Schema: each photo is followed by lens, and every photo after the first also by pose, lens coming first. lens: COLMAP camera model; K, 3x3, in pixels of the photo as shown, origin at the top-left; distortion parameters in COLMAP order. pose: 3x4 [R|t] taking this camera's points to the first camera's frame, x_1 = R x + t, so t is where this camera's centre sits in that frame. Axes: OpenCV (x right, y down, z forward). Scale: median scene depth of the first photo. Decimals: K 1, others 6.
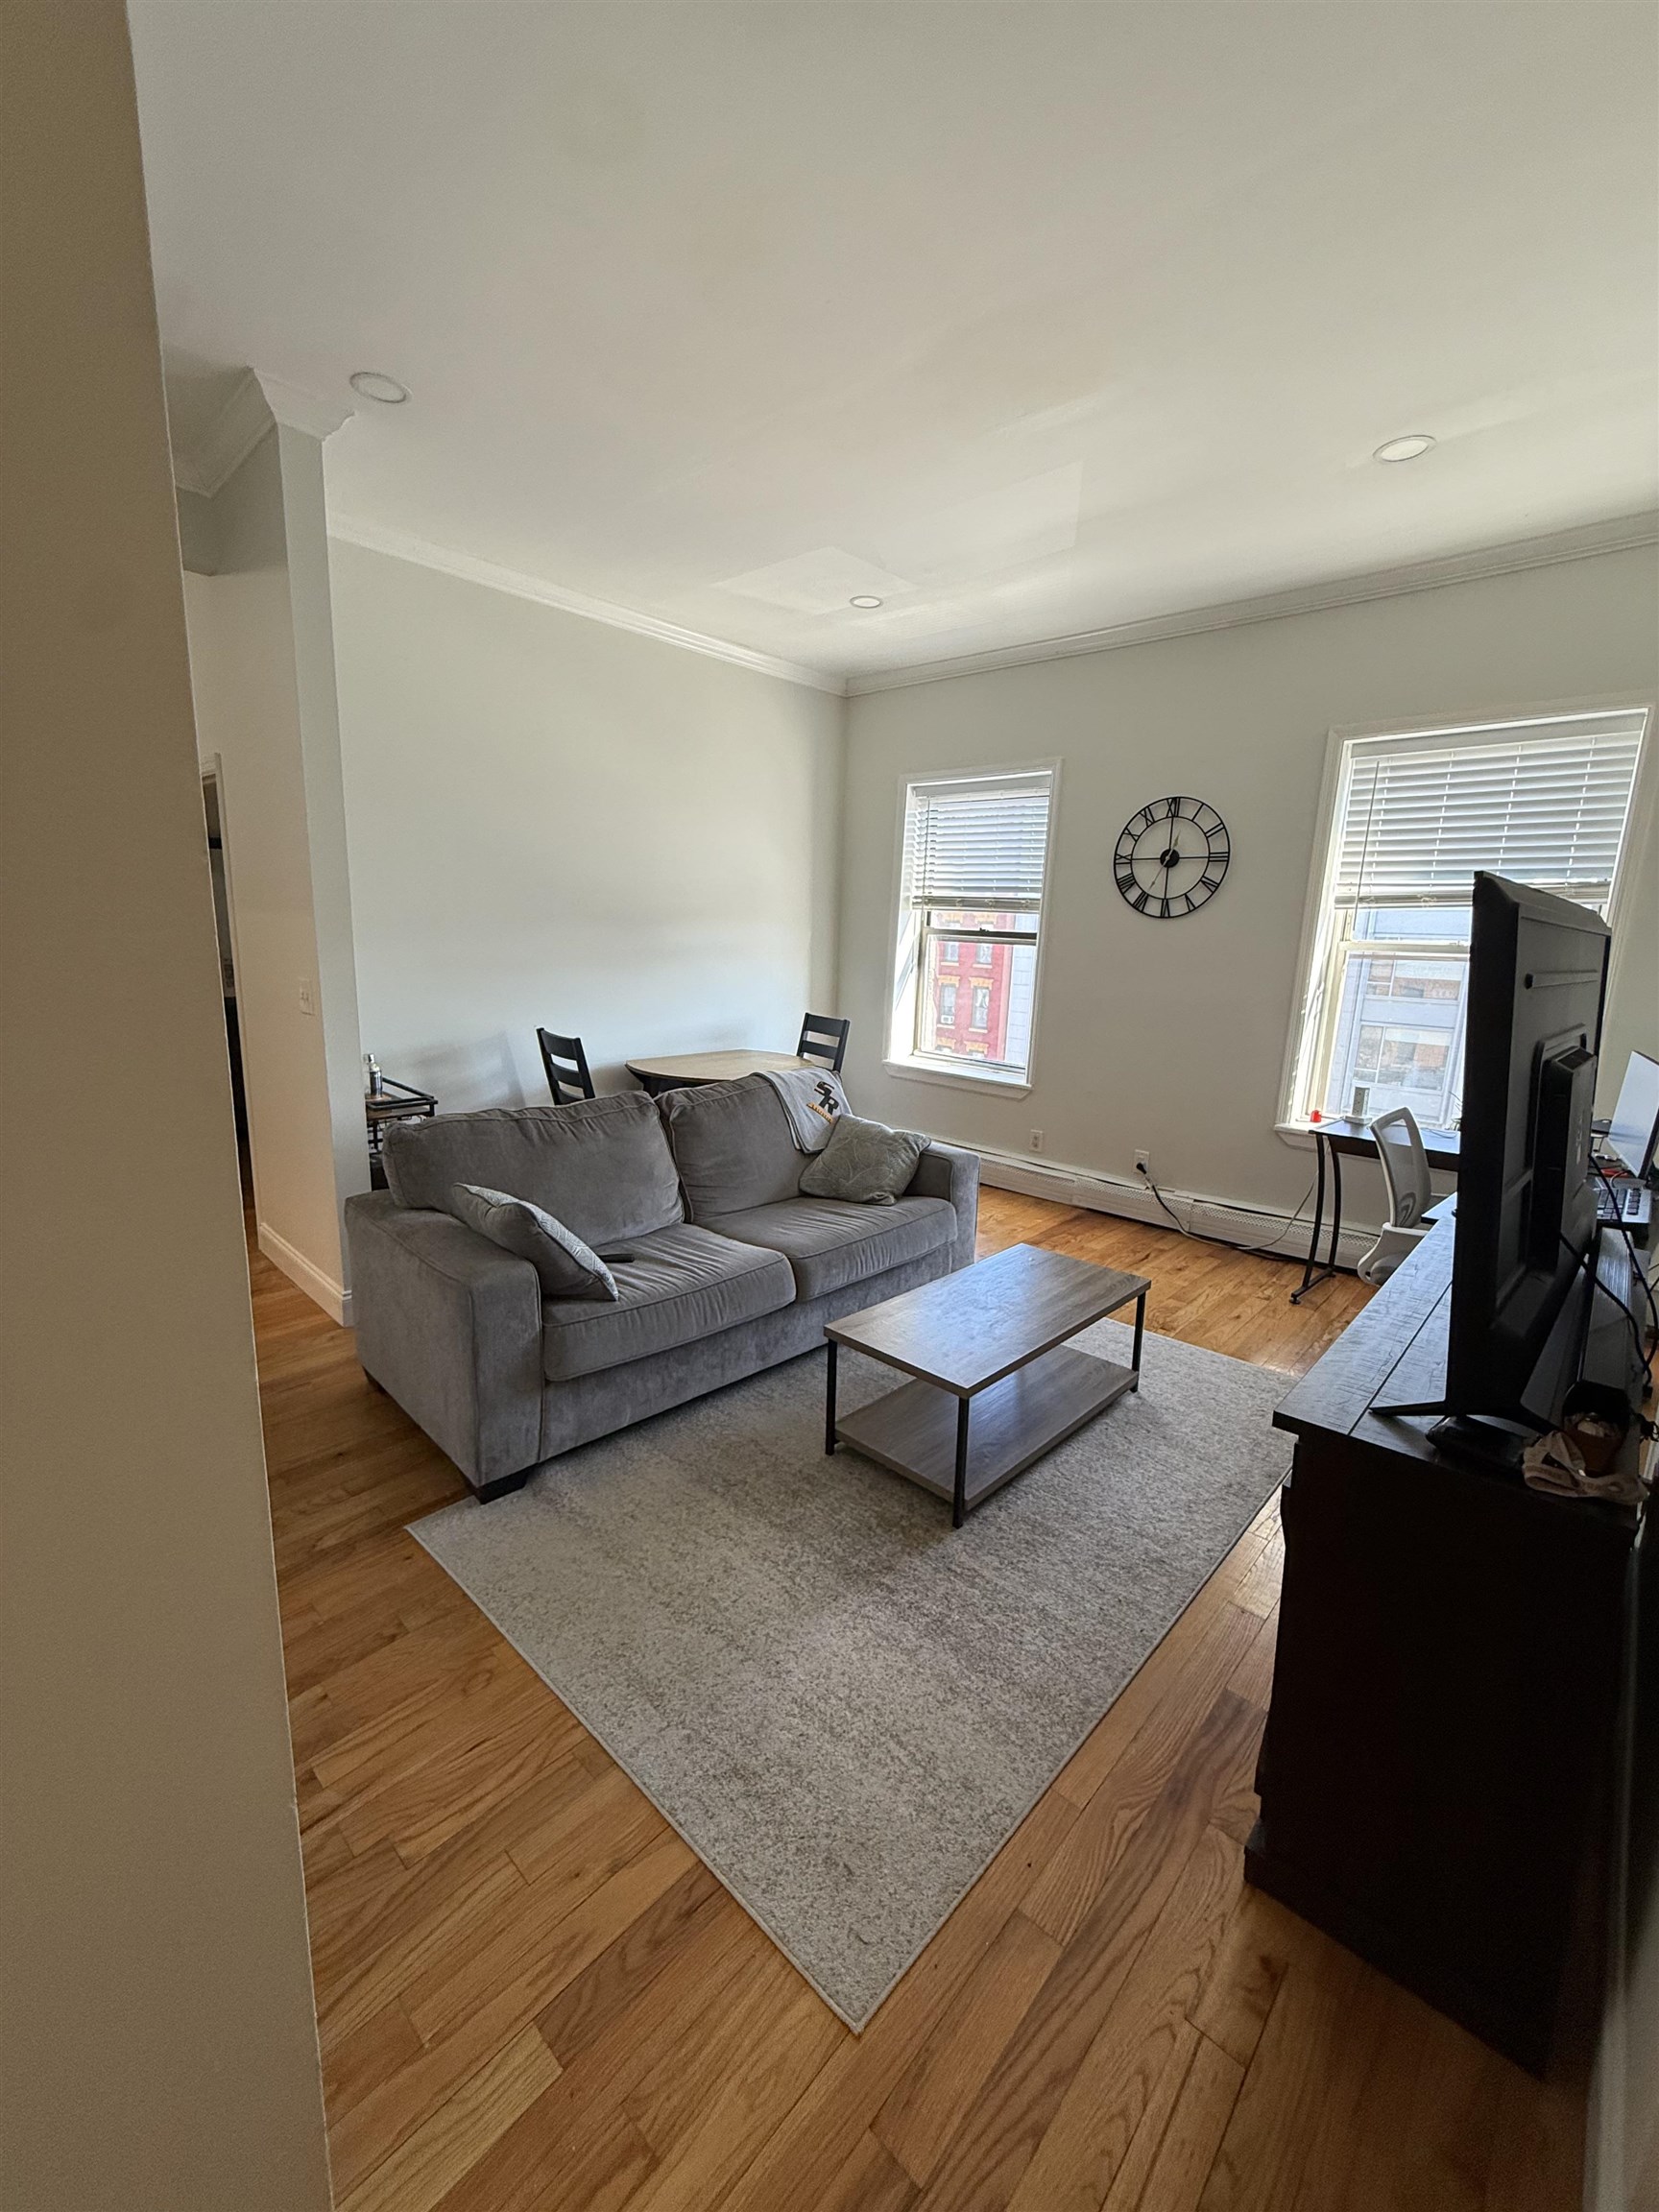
lens RADIAL K [[885.1, 0, 828.7], [0, 885.1, 1103.2], [0, 0, 1]] dist [0.000852, 0.000075]
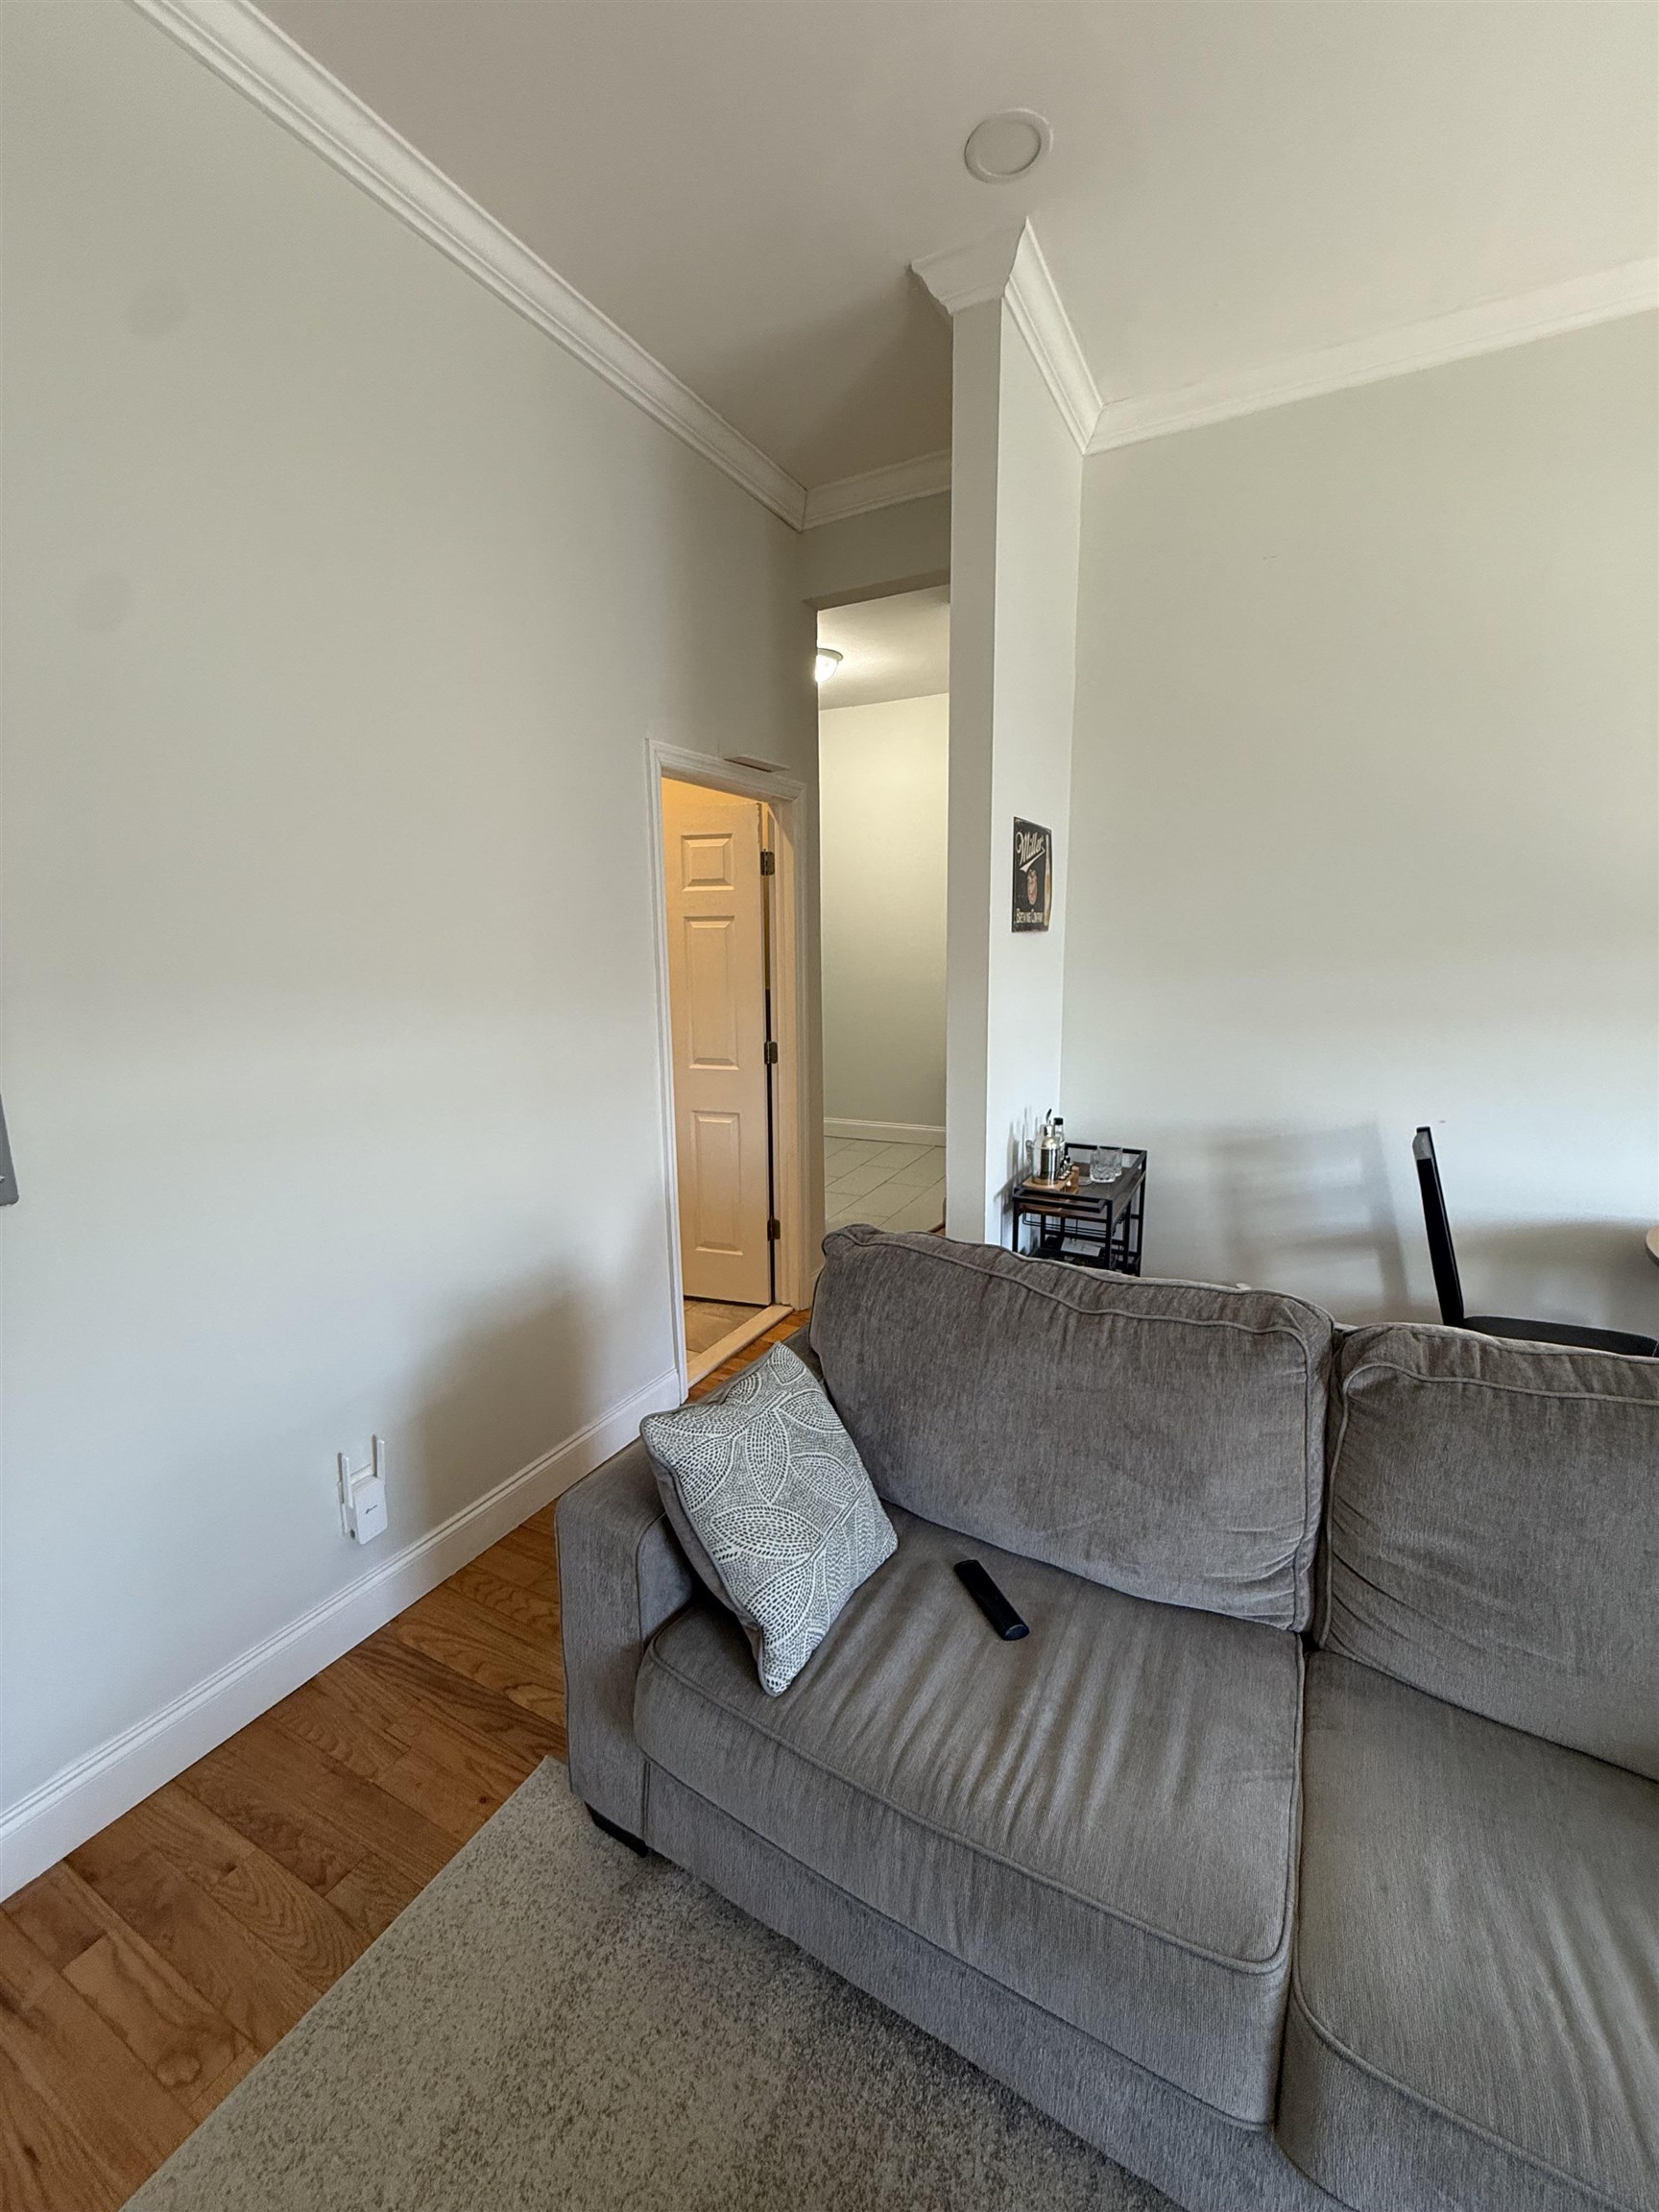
lens RADIAL K [[885.1, 0, 824.9], [0, 885.1, 1099.1], [0, 0, 1]] dist [0.000852, 0.000075]
pose [[0.236559, 0.125296, -0.963504, 0.169271], [-0.161853, 0.982876, 0.088078, -0.126673], [0.958042, 0.135110, 0.252788, 0.709340]]
